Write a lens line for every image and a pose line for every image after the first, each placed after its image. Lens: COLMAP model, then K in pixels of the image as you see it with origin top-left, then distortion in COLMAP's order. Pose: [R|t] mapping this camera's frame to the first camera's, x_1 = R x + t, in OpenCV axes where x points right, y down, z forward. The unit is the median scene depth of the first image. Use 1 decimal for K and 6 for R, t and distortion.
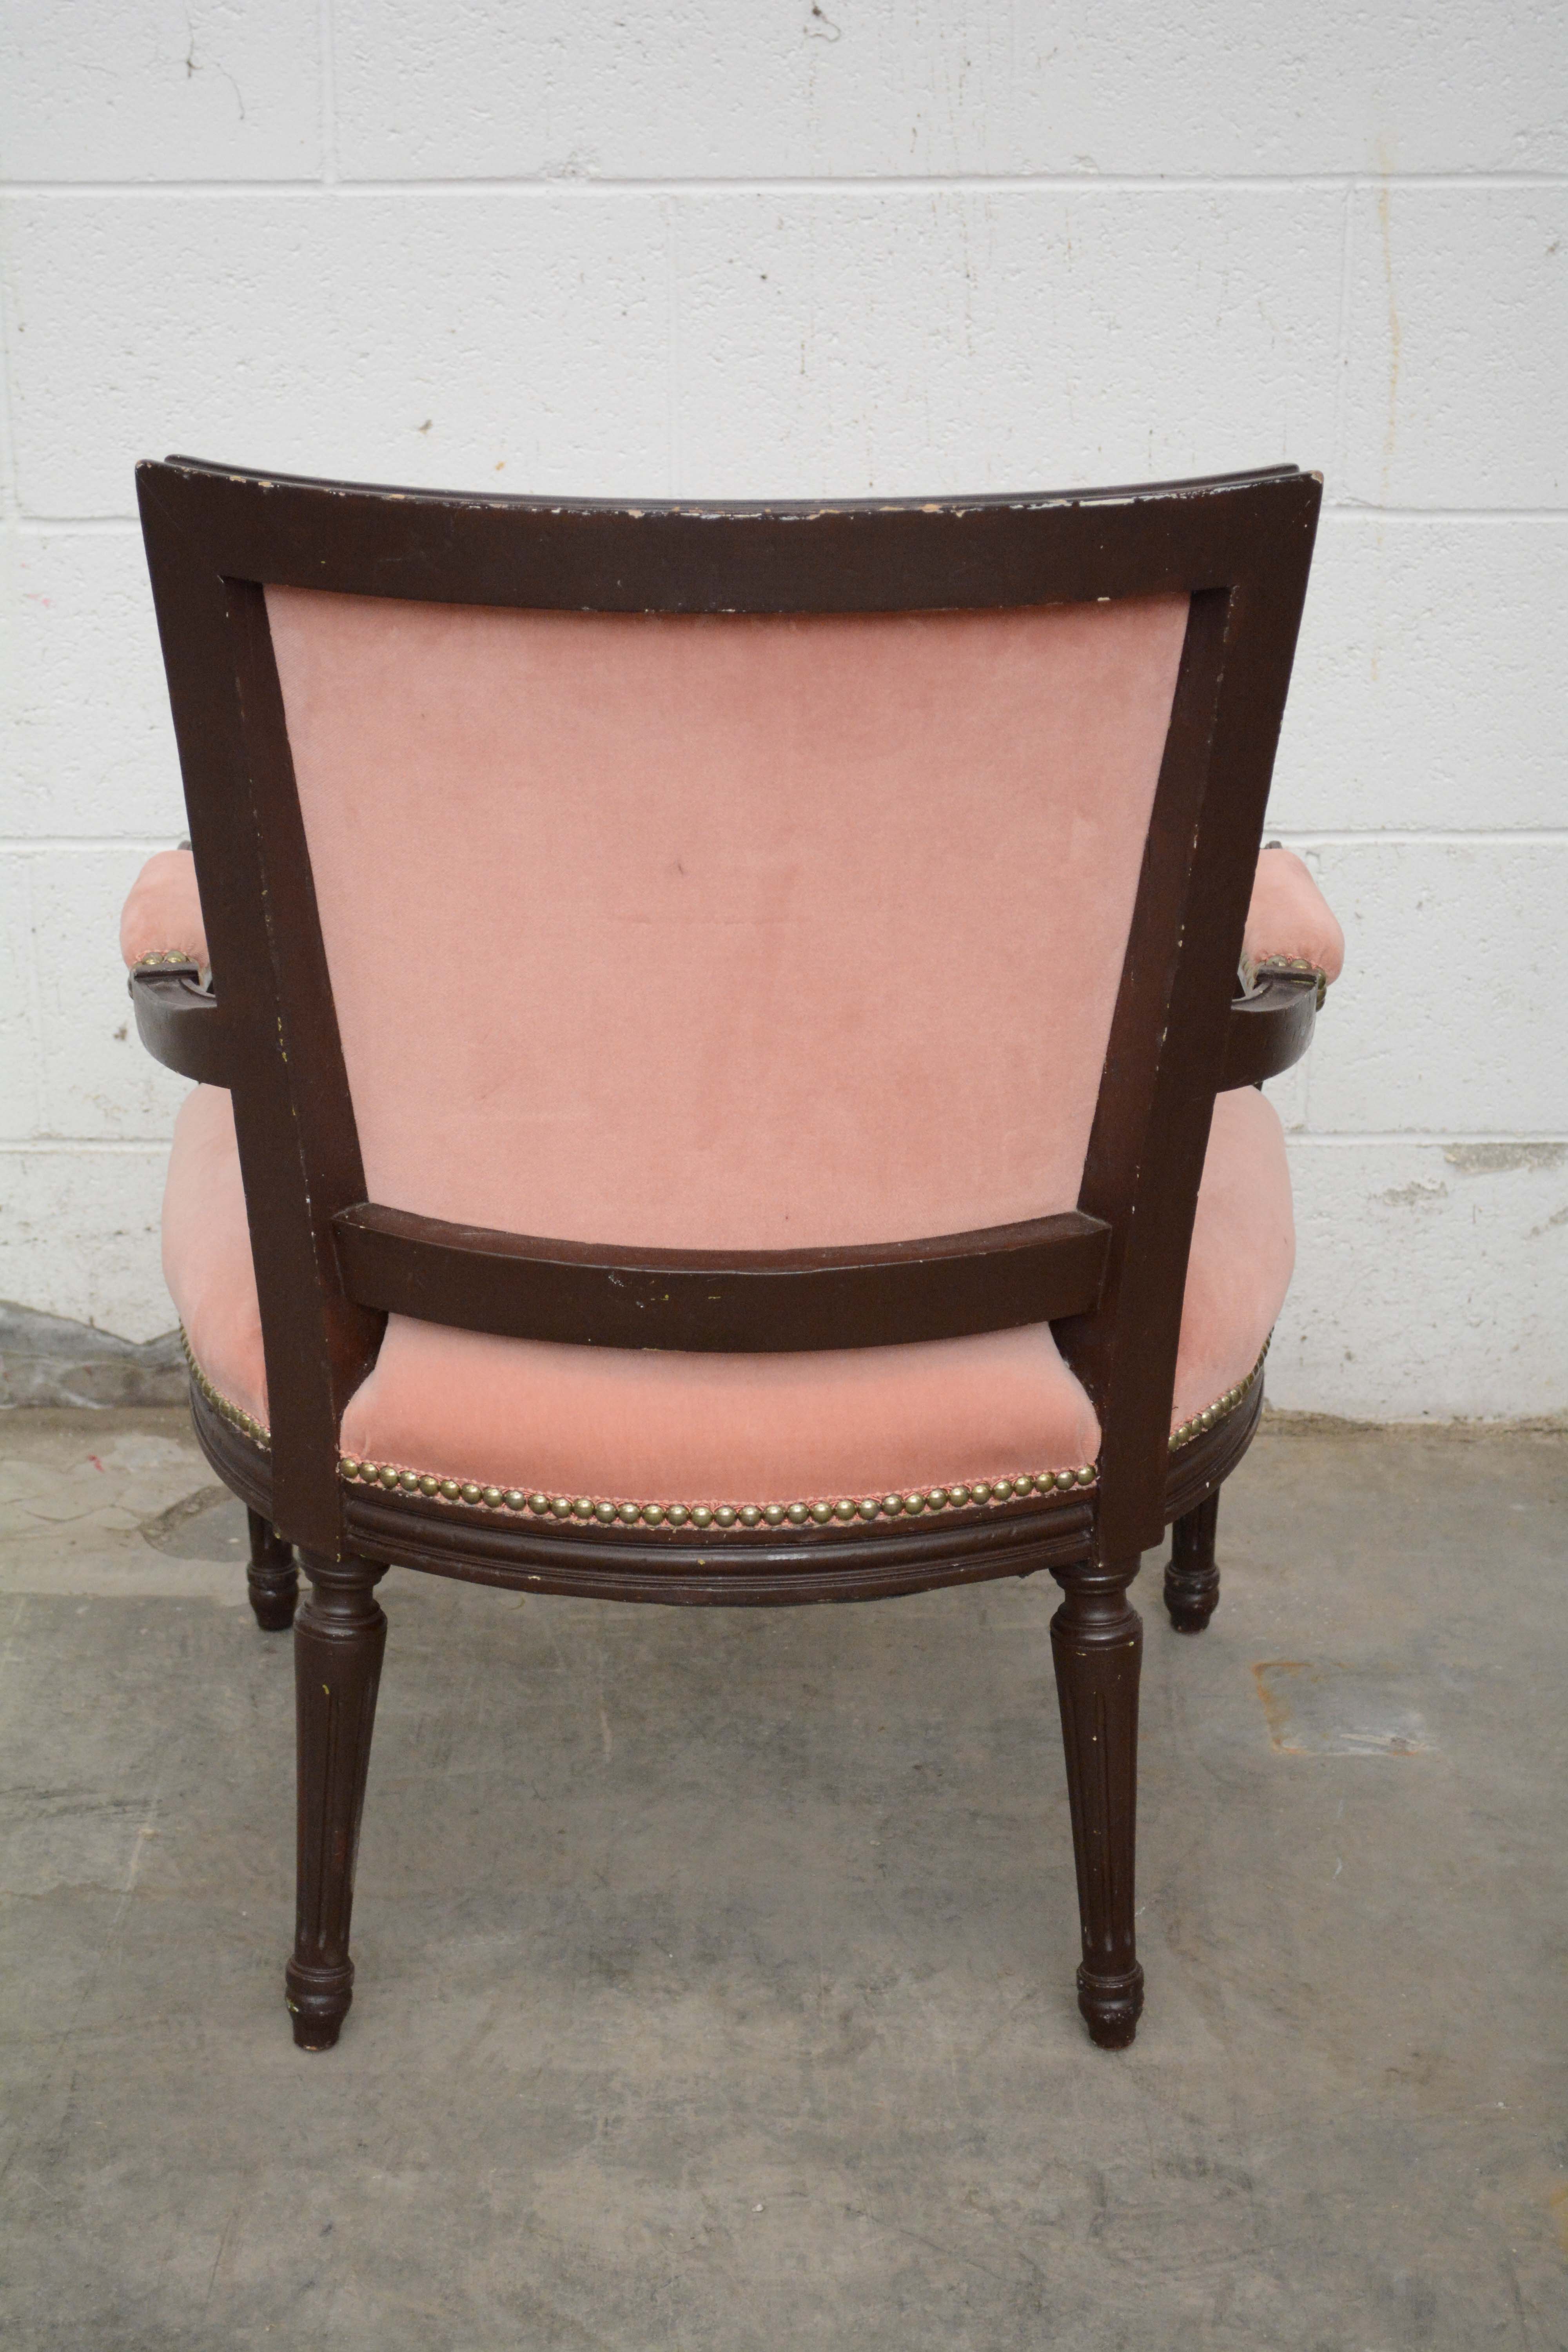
lens RADIAL K [[4354.6, 0, 753.2], [0, 4354.6, 1201.8], [0, 0, 1]] dist [0.010210, 0.000000]
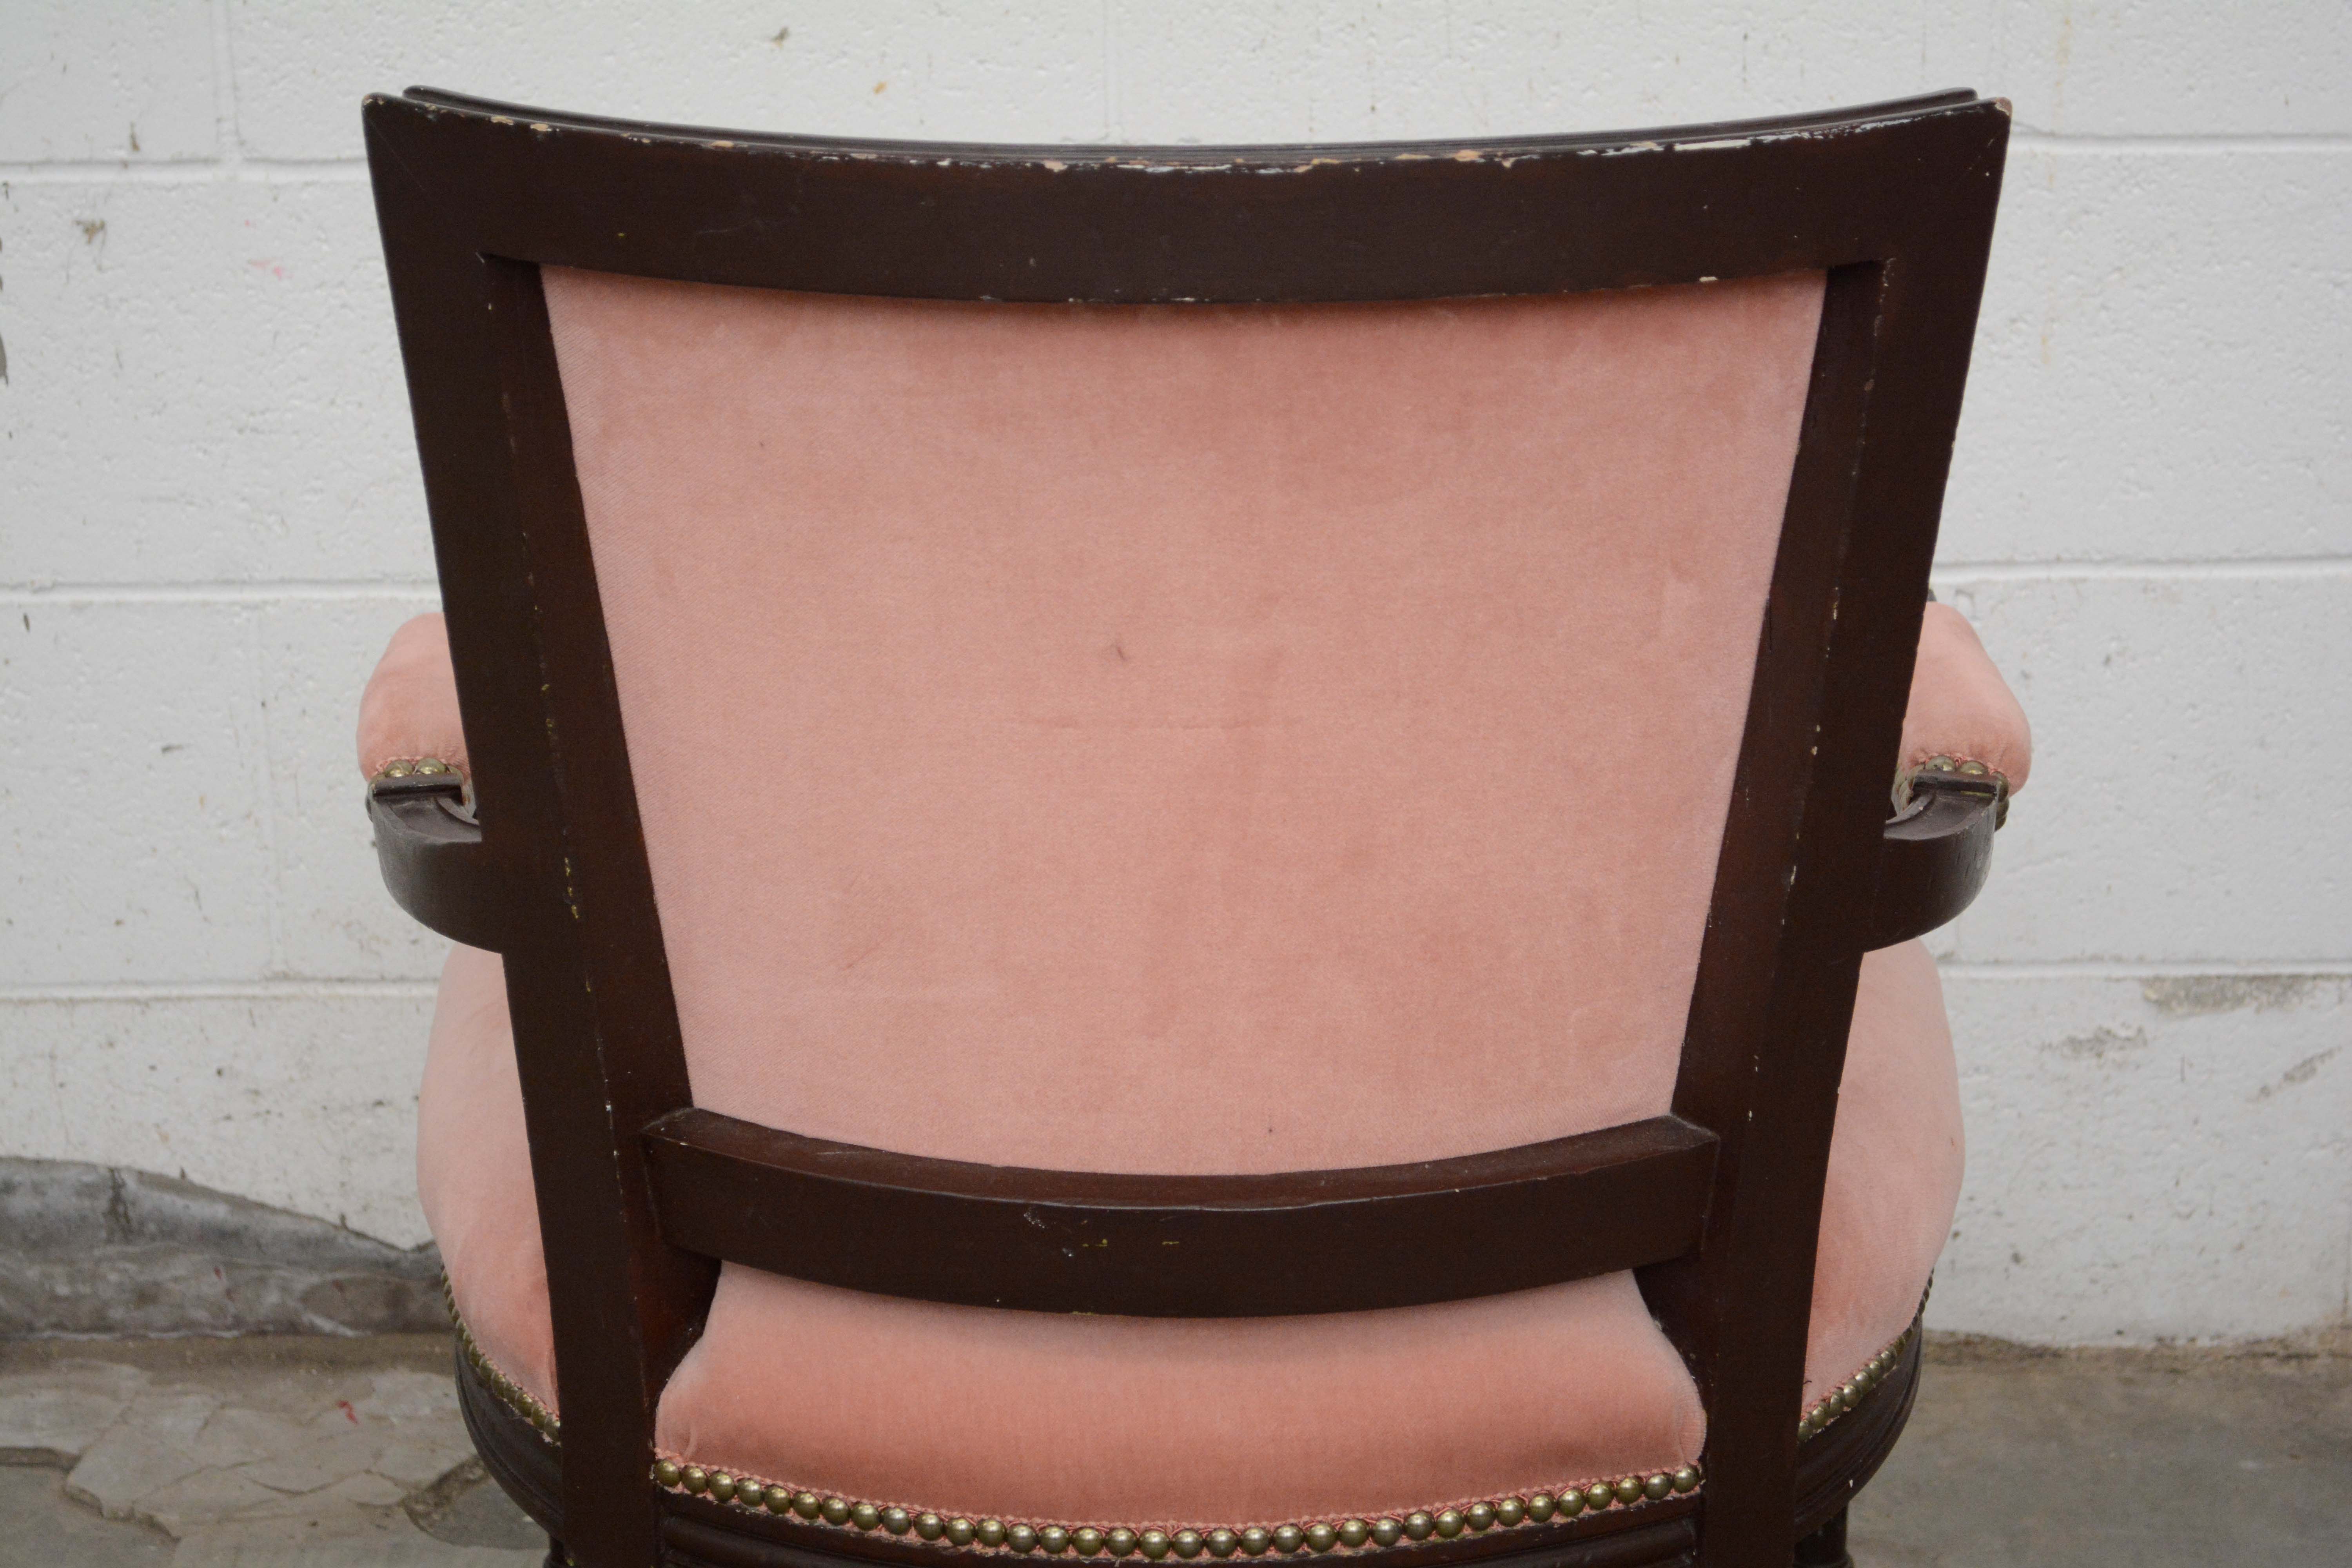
lens RADIAL K [[5279.4, 0, 1170.1], [0, 5279.4, 761.6], [0, 0, 1]] dist [0.039903, 0.000000]
pose [[0.999947, -0.005586, -0.008608, -0.000775], [0.005275, 0.999347, -0.035744, -0.019981], [0.008802, 0.035697, 0.999324, 0.093586]]
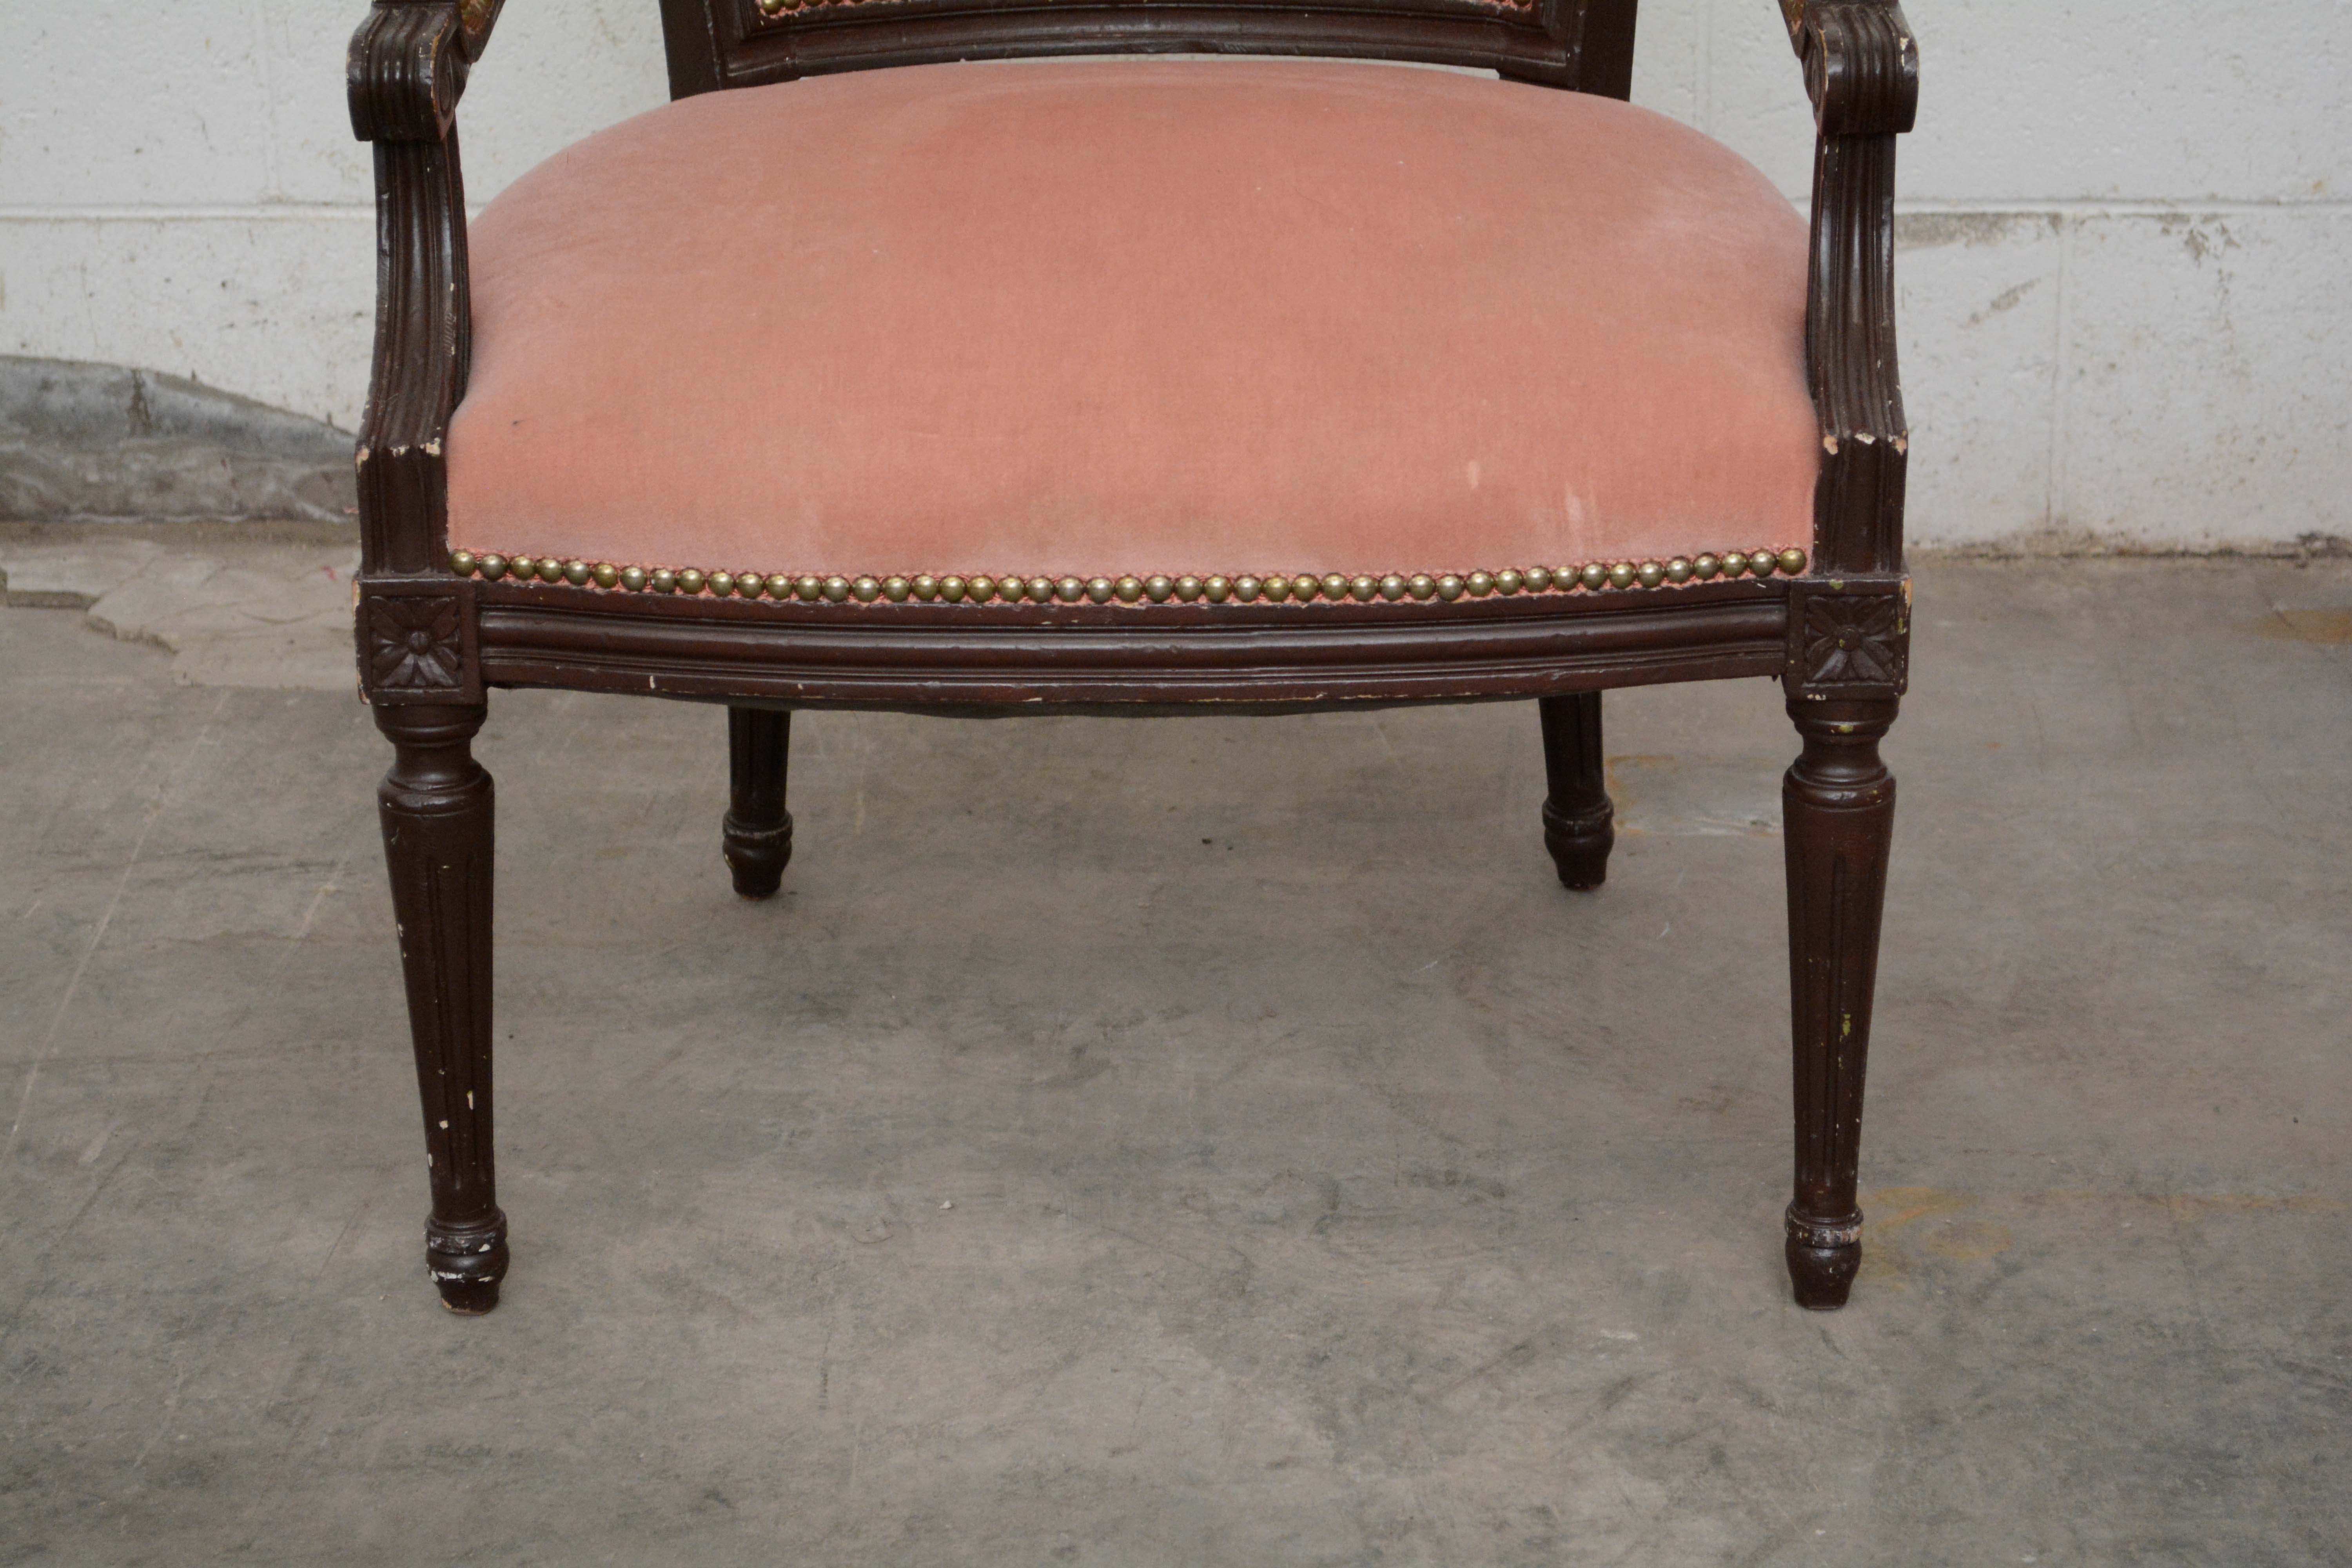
lens RADIAL K [[5279.4, 0, 1170.4], [0, 5279.4, 752.7], [0, 0, 1]] dist [0.039903, 0.000000]
pose [[0.998609, 0.007771, -0.052149, 0.081338], [-0.008935, 0.999715, -0.022126, 0.127987], [0.051962, 0.022561, 0.998394, -0.063794]]
